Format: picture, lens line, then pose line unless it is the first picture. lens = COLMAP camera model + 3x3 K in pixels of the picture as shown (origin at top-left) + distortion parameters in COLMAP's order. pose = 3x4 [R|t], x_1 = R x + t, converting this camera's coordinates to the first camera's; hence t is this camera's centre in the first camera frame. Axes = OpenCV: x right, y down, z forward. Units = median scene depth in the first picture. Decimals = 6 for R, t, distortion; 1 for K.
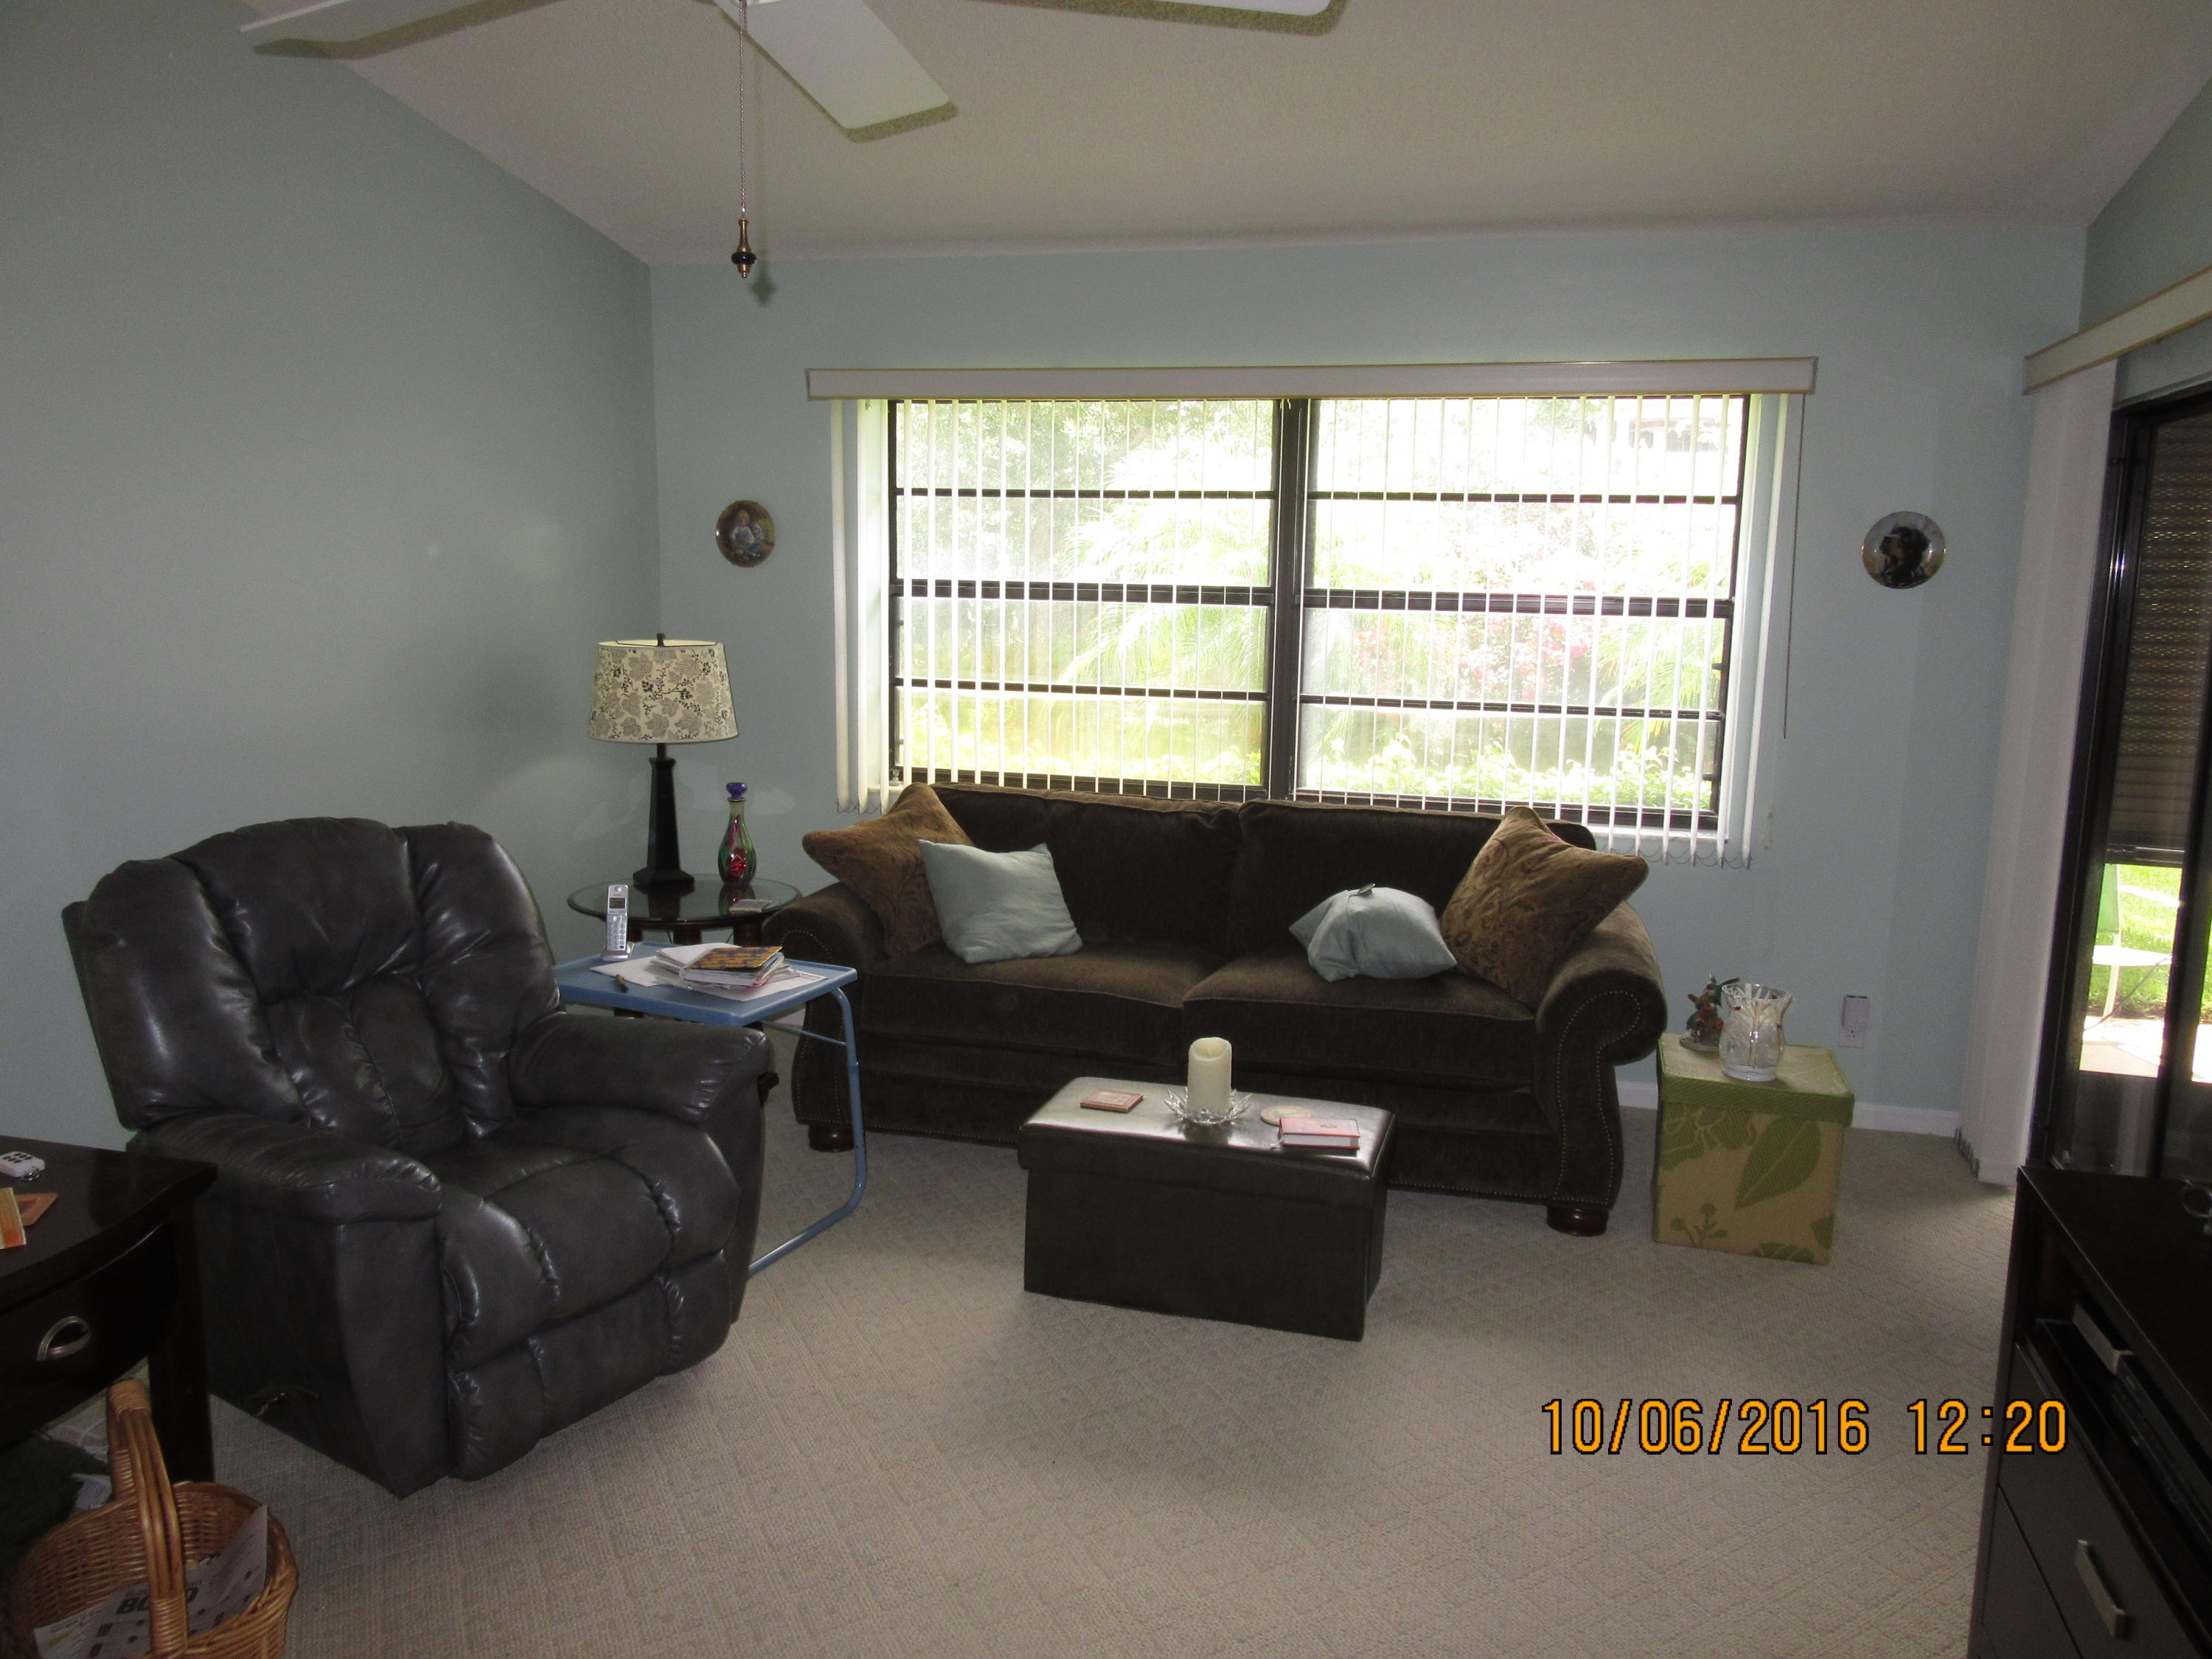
lens RADIAL K [[1665.7, 0, 1111.5], [0, 1665.7, 837.5], [0, 0, 1]] dist [-0.020864, 0.006566]
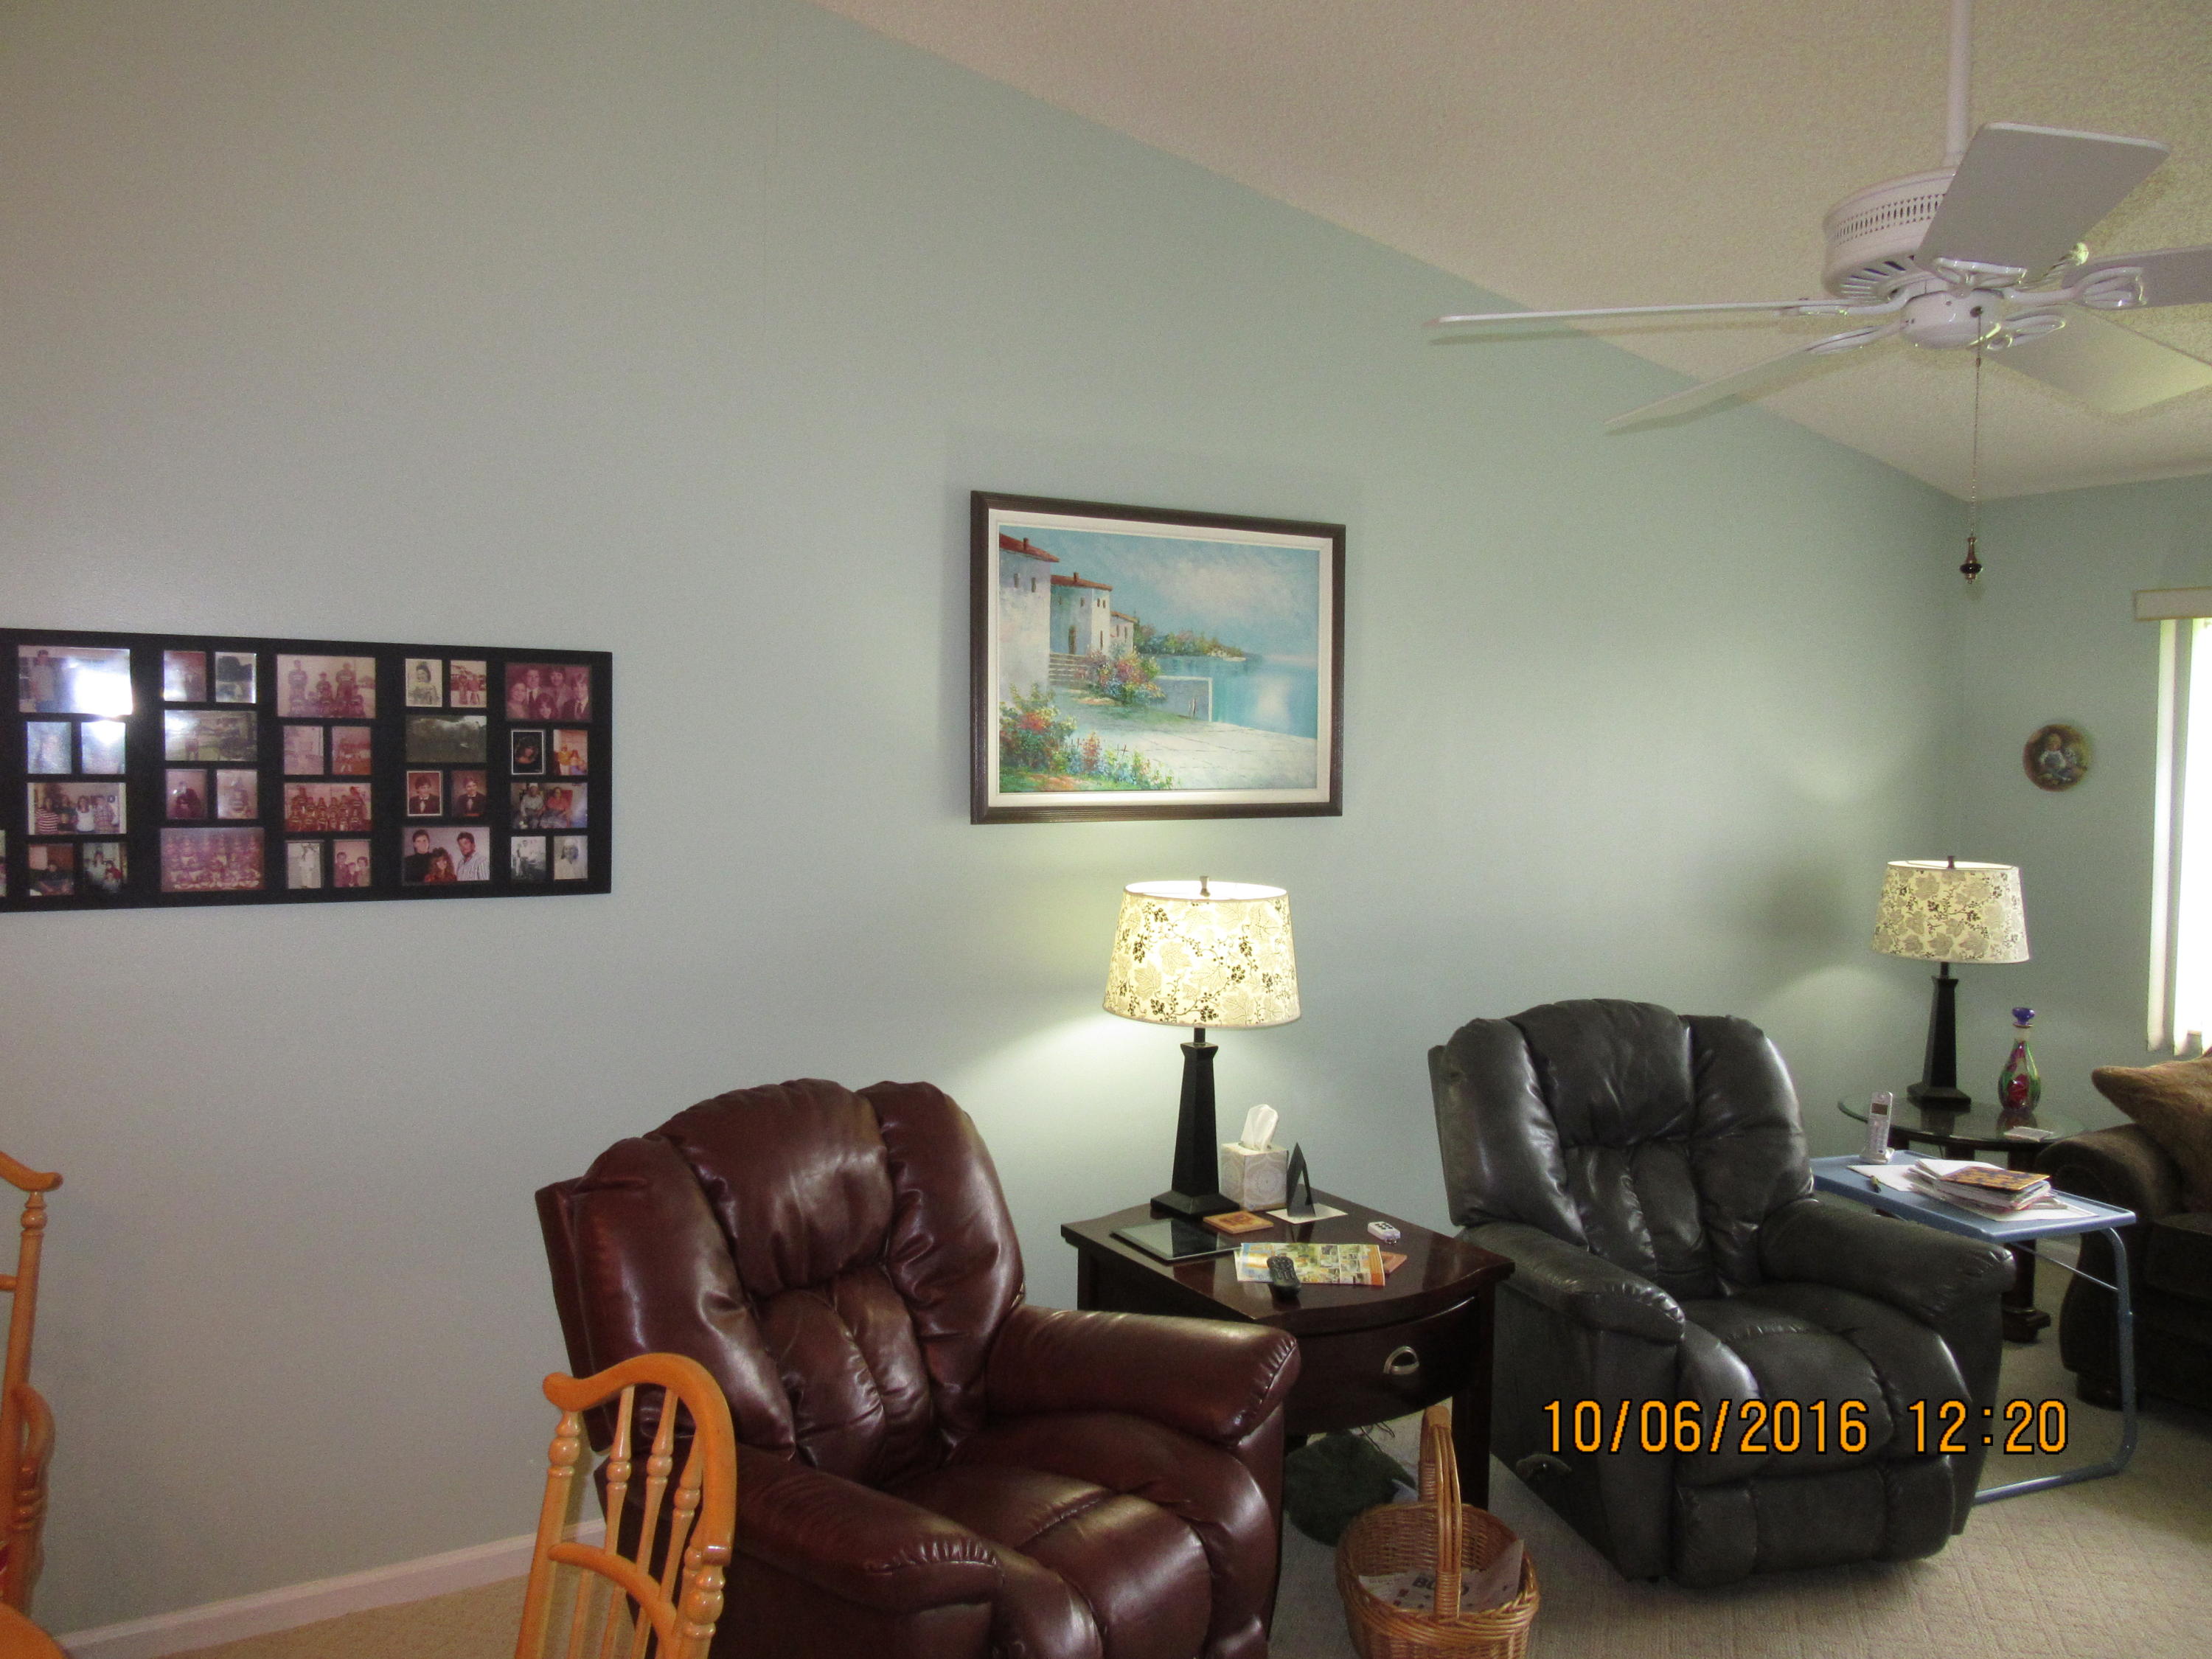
lens RADIAL K [[1665.7, 0, 1108.5], [0, 1665.7, 831.6], [0, 0, 1]] dist [-0.020864, 0.006566]
pose [[0.725575, 0.026935, -0.687616, 0.079605], [-0.113454, 0.990242, -0.080928, 0.007035], [0.678726, 0.136732, 0.721551, -0.140553]]
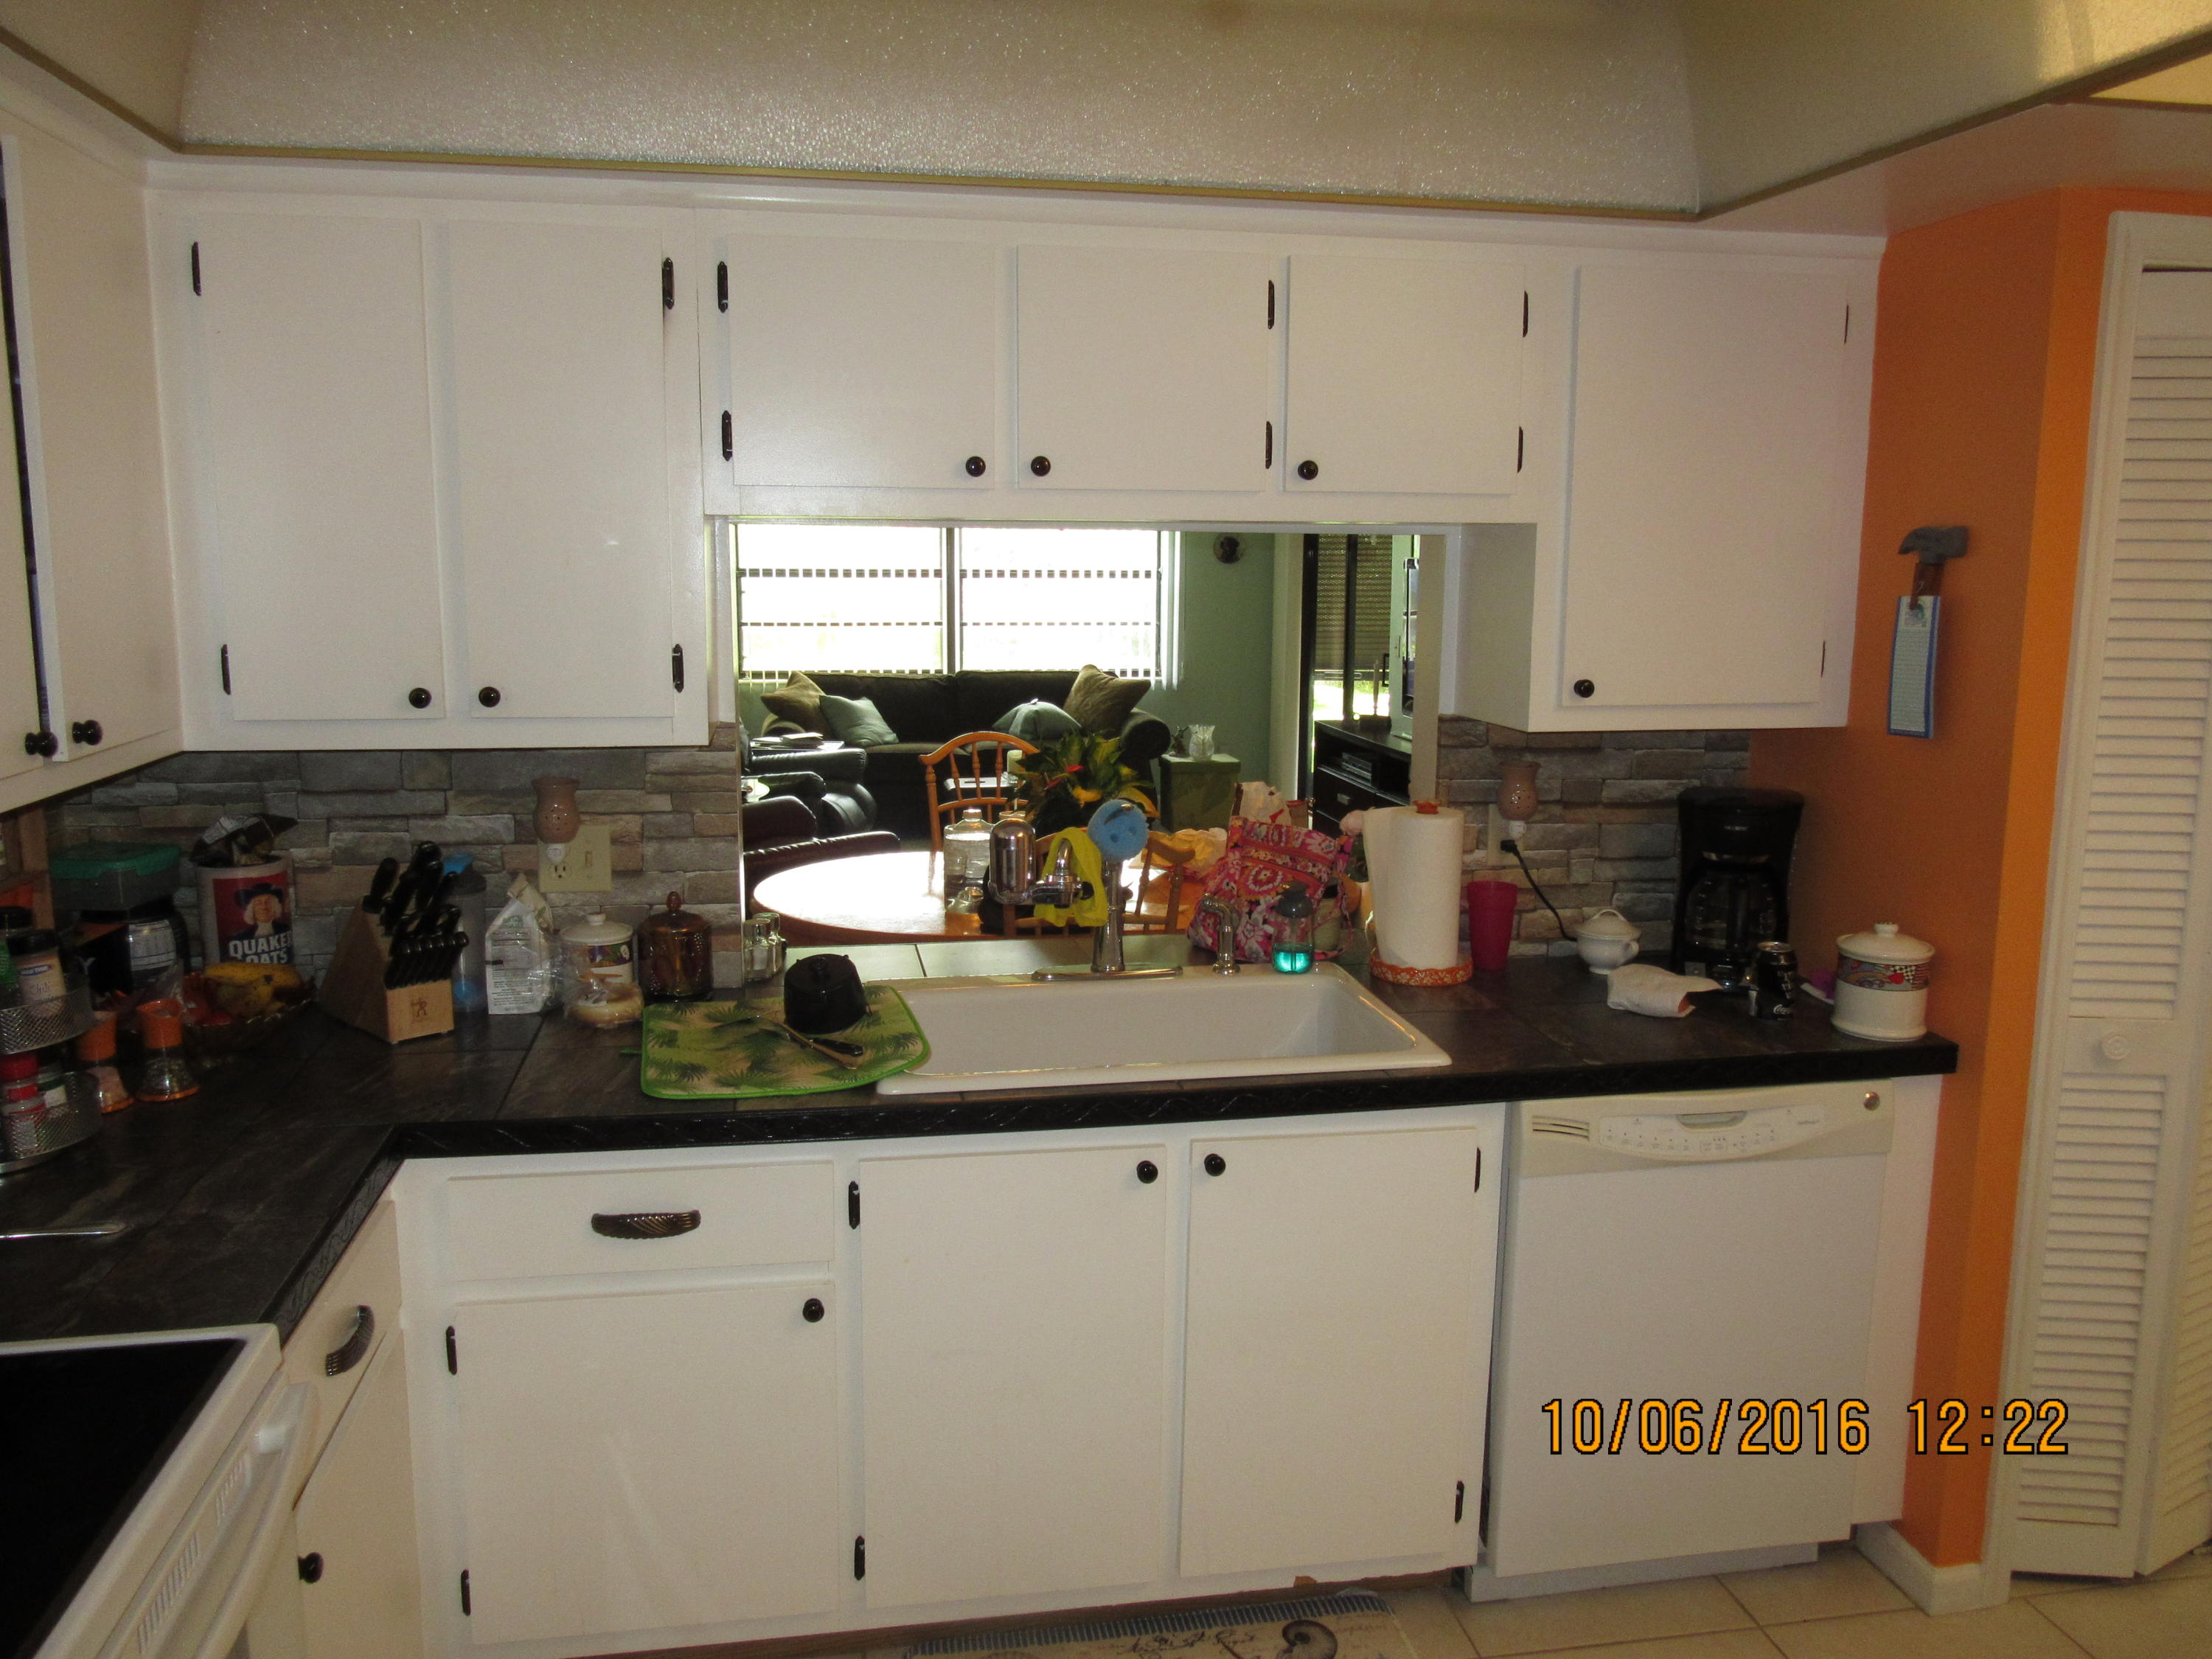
lens RADIAL K [[1665.7, 0, 1101.9], [0, 1665.7, 828.4], [0, 0, 1]] dist [-0.020864, 0.006566]
pose [[0.899307, -0.080523, 0.429840, -0.921289], [0.082499, 0.996492, 0.014072, 0.220048], [-0.429465, 0.022807, 0.902796, -1.312593]]
